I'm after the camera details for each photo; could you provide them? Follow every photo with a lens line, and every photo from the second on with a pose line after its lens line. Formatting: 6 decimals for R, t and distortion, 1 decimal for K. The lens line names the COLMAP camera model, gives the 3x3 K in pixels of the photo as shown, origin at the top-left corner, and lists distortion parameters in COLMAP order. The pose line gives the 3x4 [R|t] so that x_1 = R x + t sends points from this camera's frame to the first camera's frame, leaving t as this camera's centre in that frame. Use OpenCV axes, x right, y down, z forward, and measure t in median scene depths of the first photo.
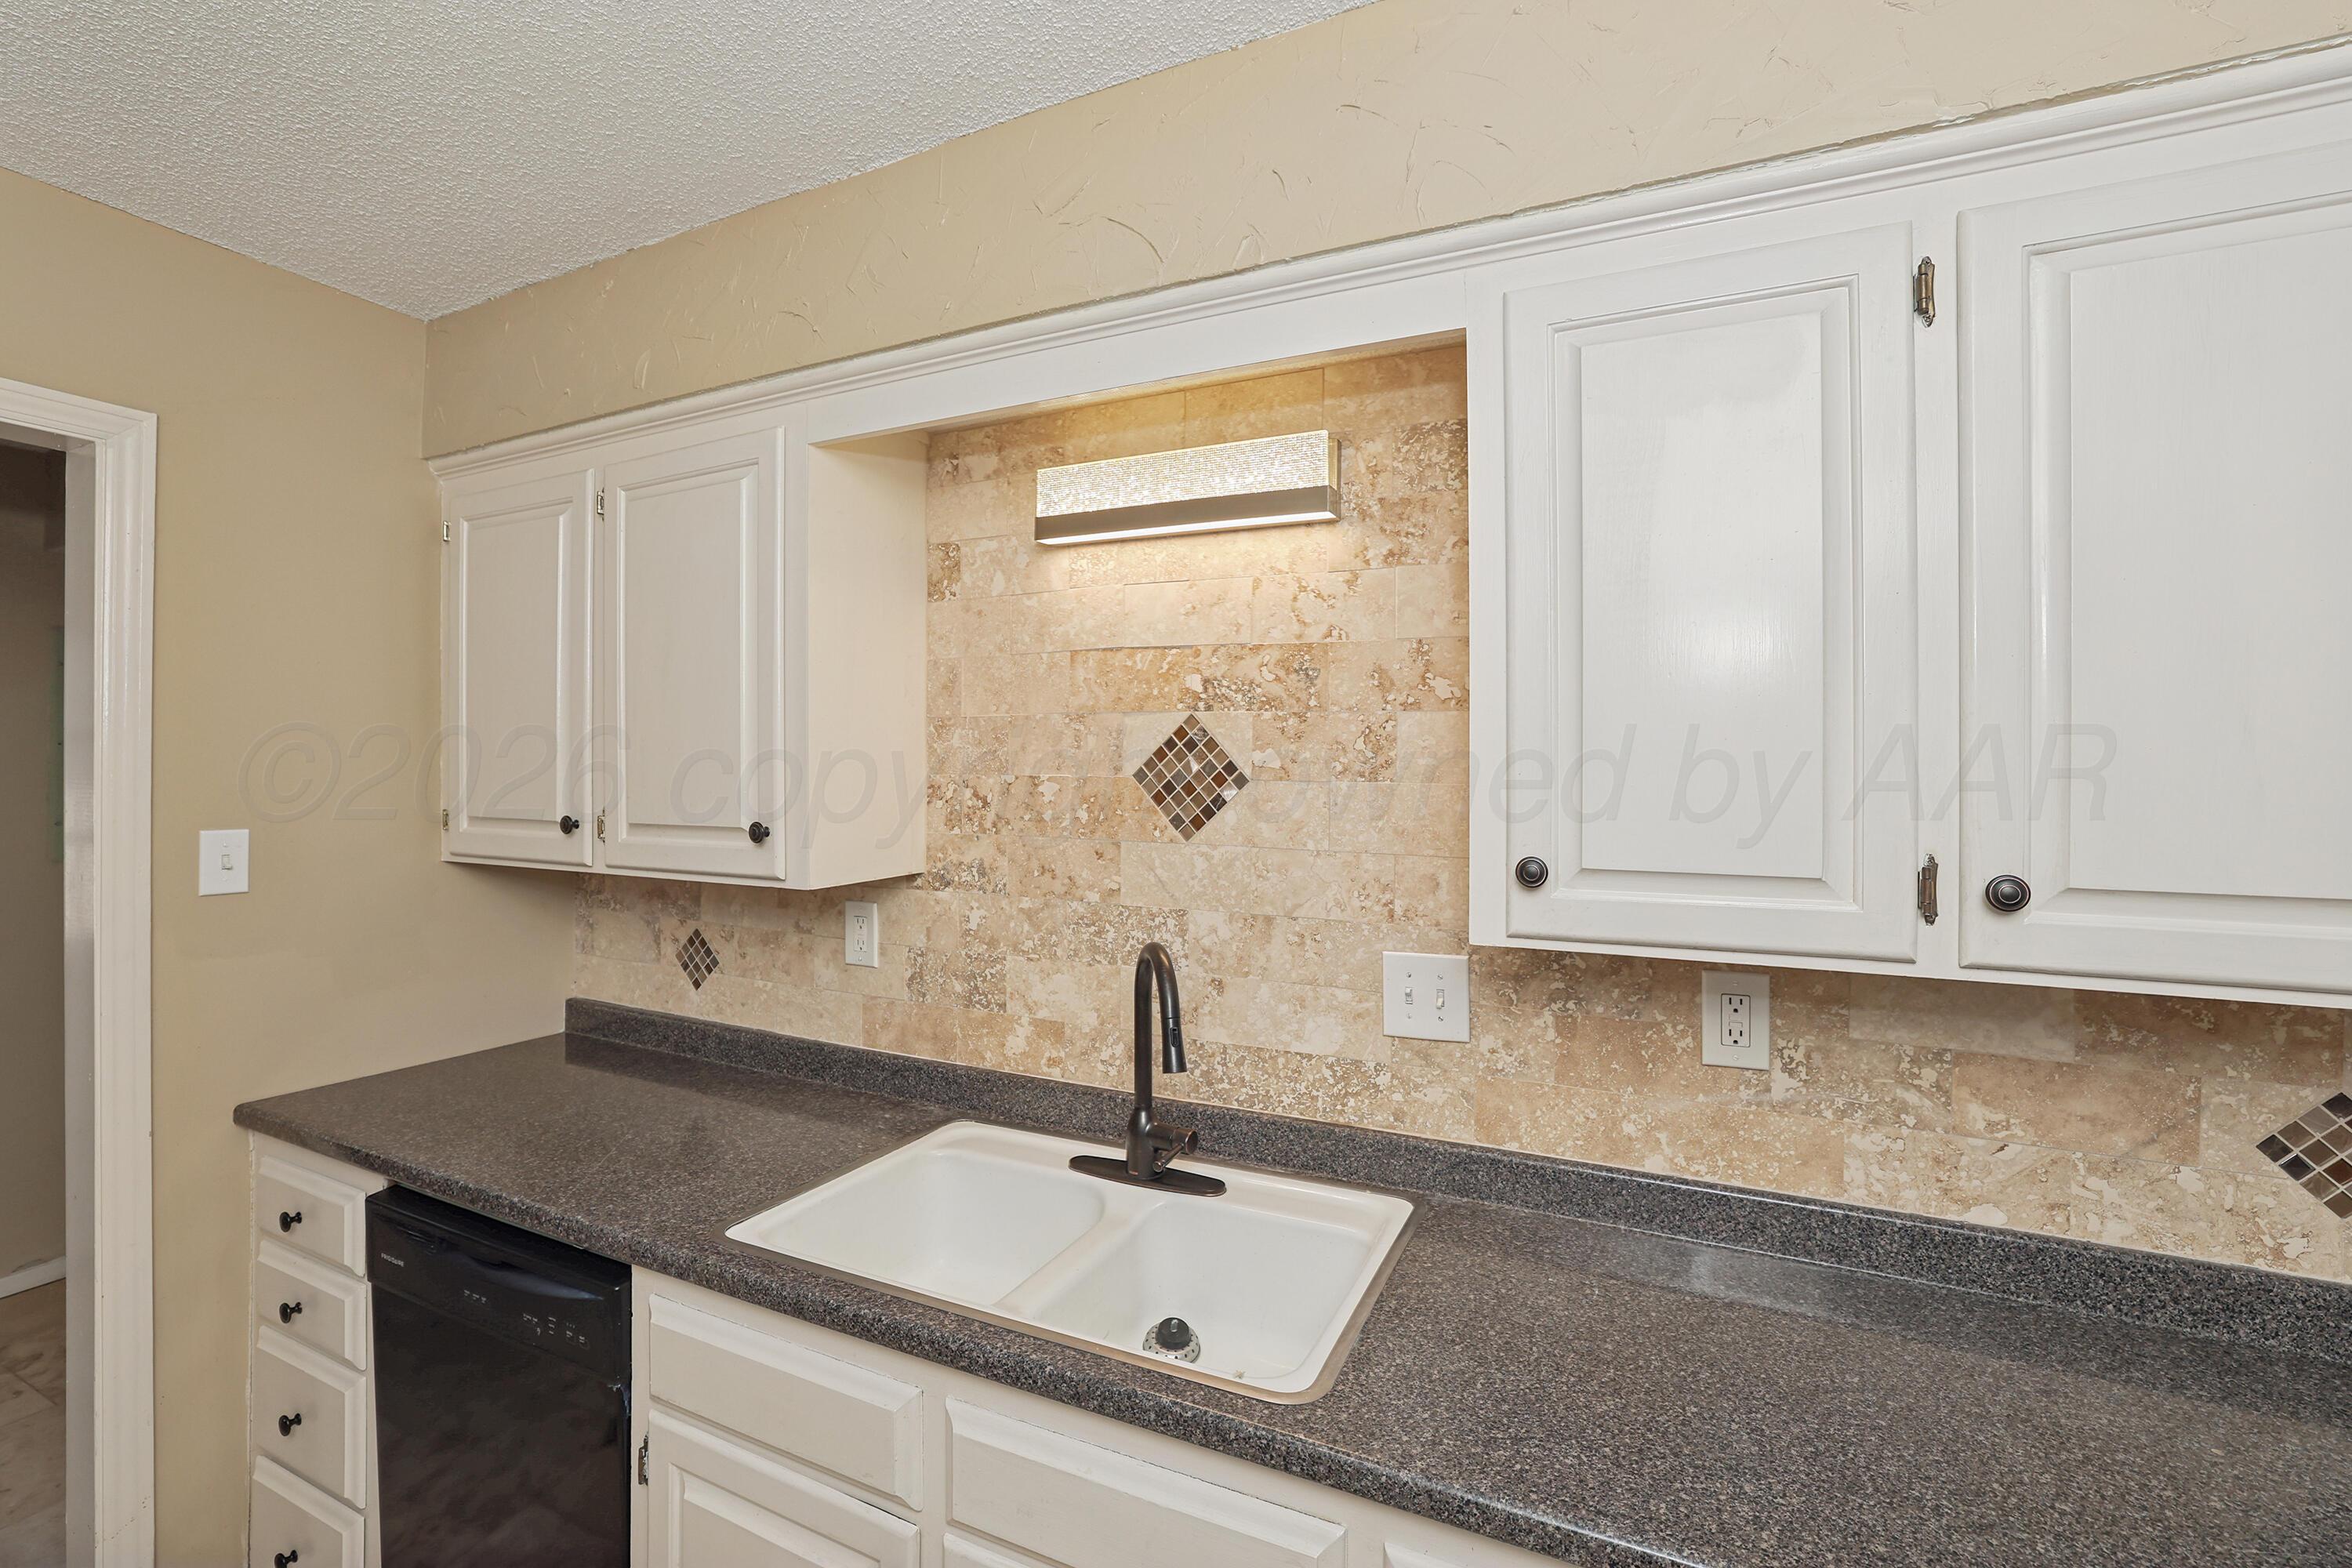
lens RADIAL K [[1018.6, 0, 1172.8], [0, 1018.6, 782.6], [0, 0, 1]] dist [-0.037479, 0.003954]
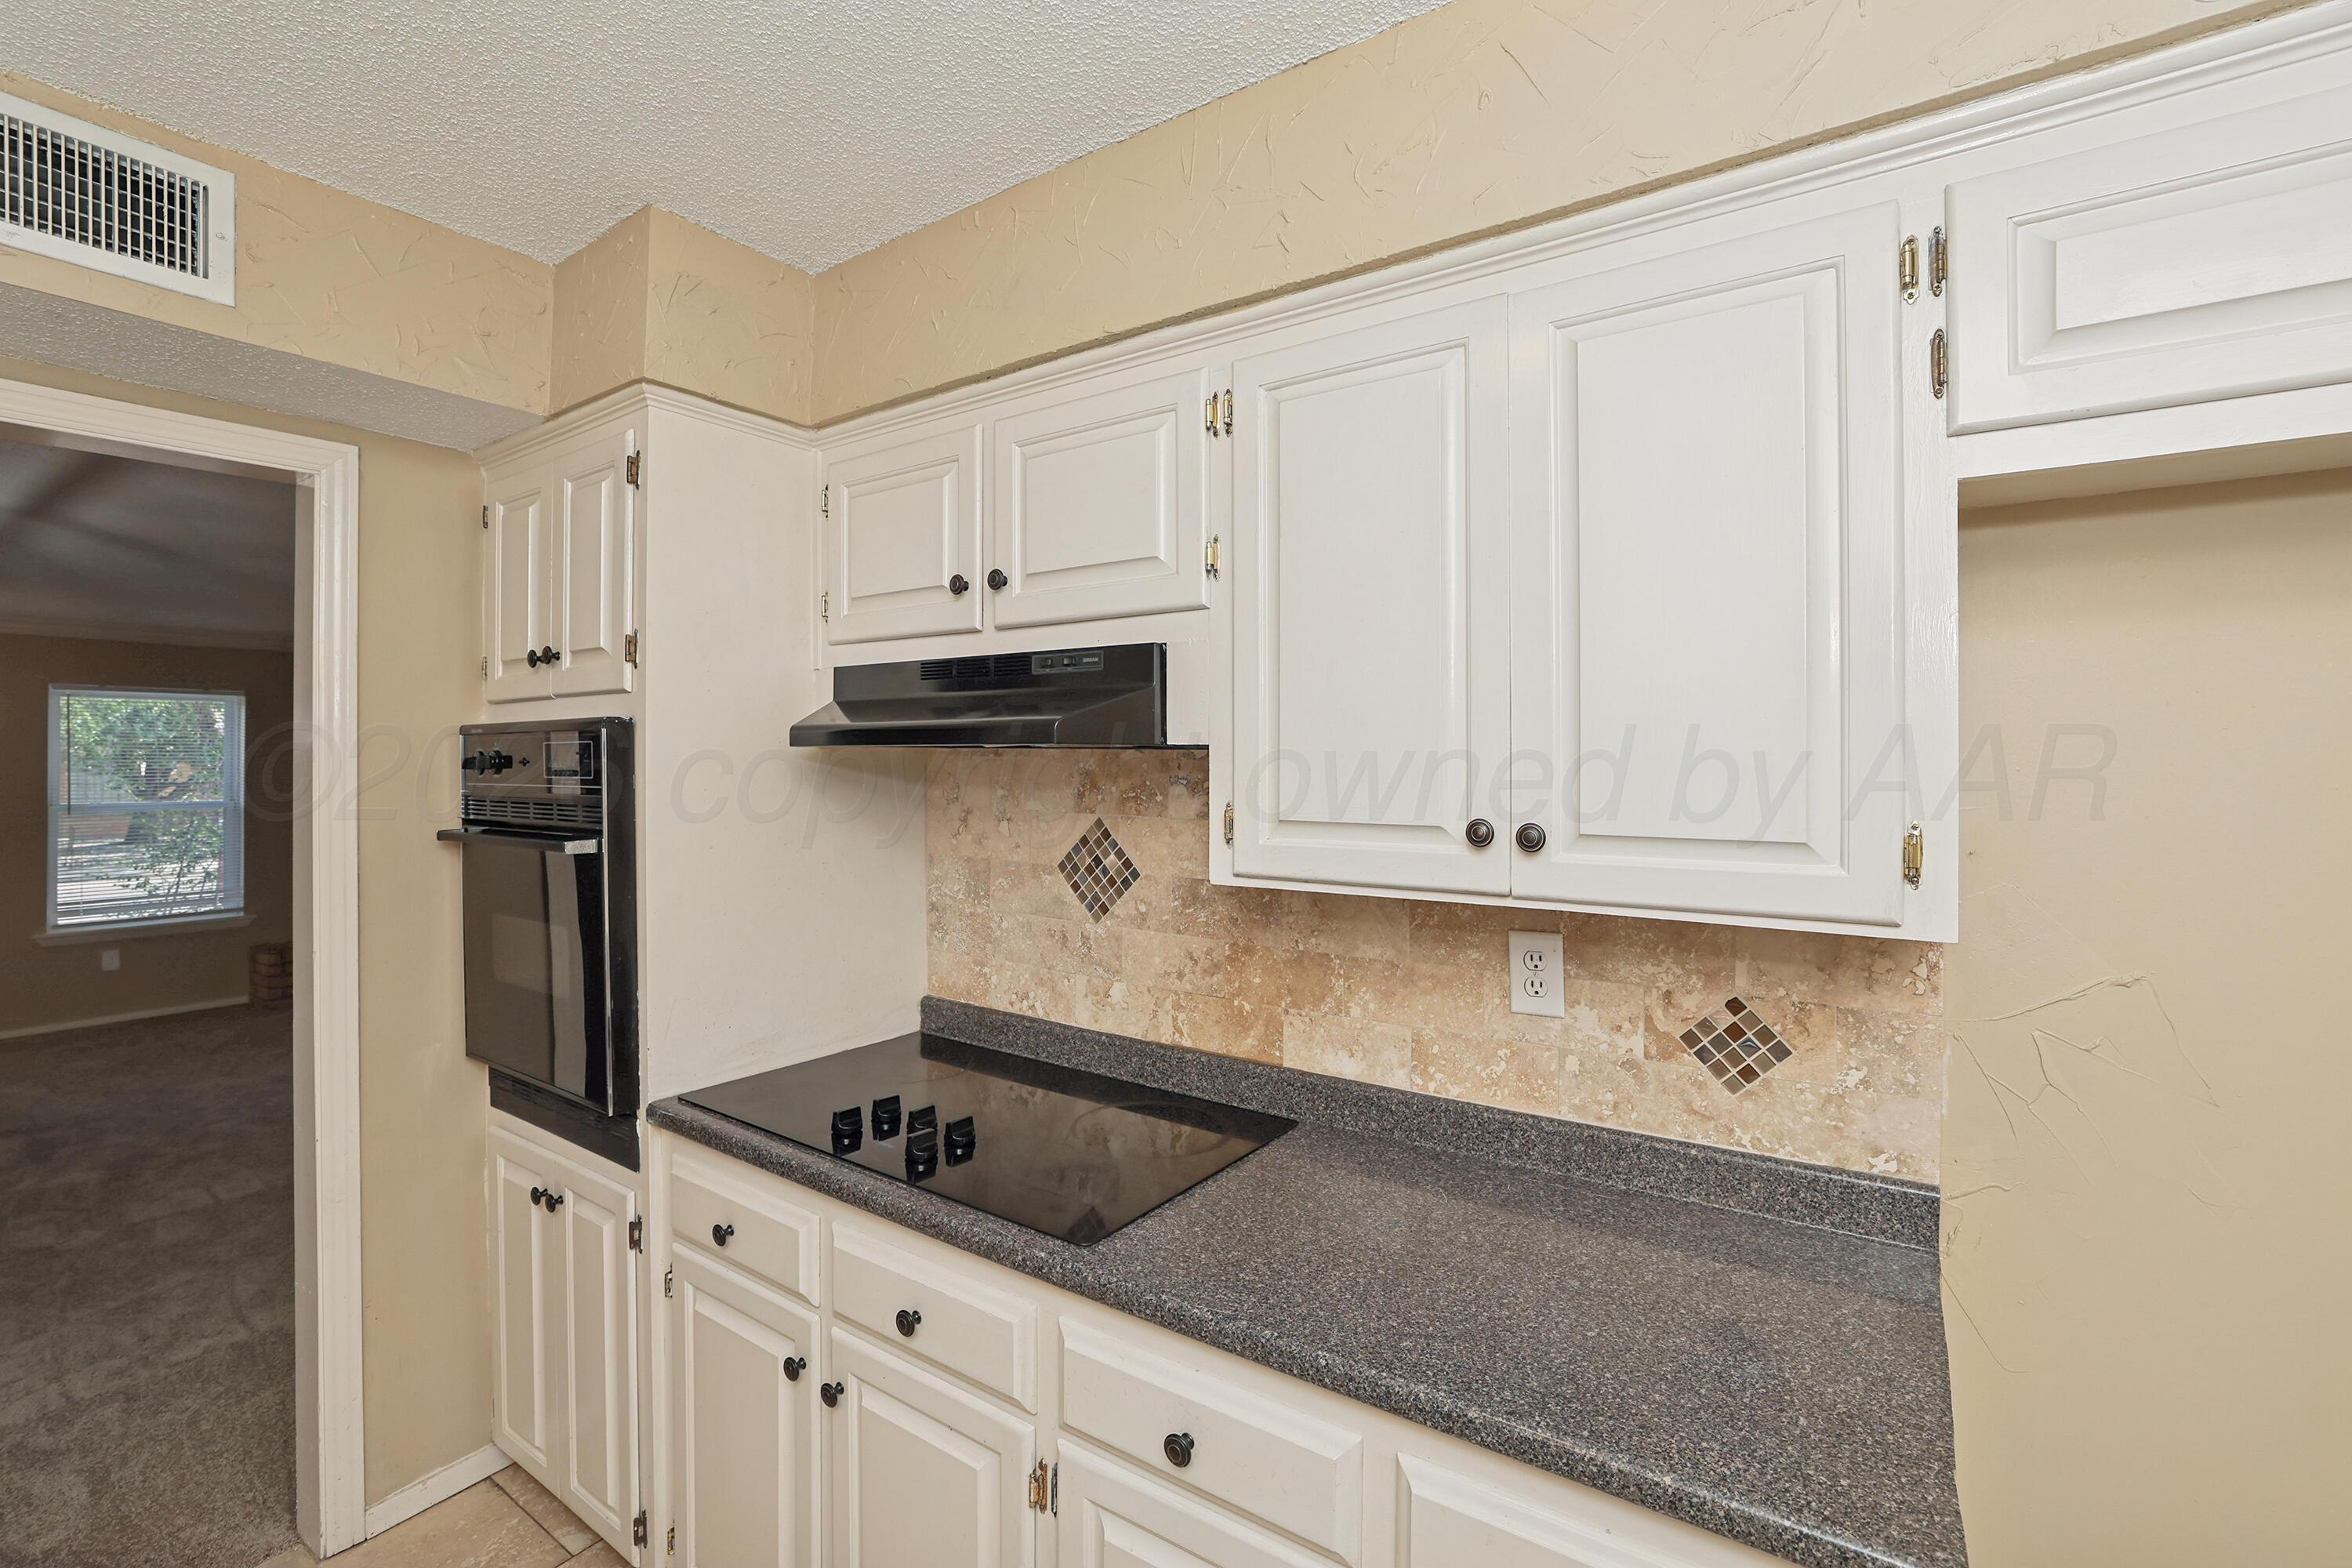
lens RADIAL K [[1018.6, 0, 1260.8], [0, 1018.6, 774.1], [0, 0, 1]] dist [-0.037479, 0.003954]
pose [[0.991920, -0.008201, -0.126597, 0.623570], [0.010023, 0.999855, 0.013759, 0.009929], [0.126466, -0.014917, 0.991859, -0.292526]]
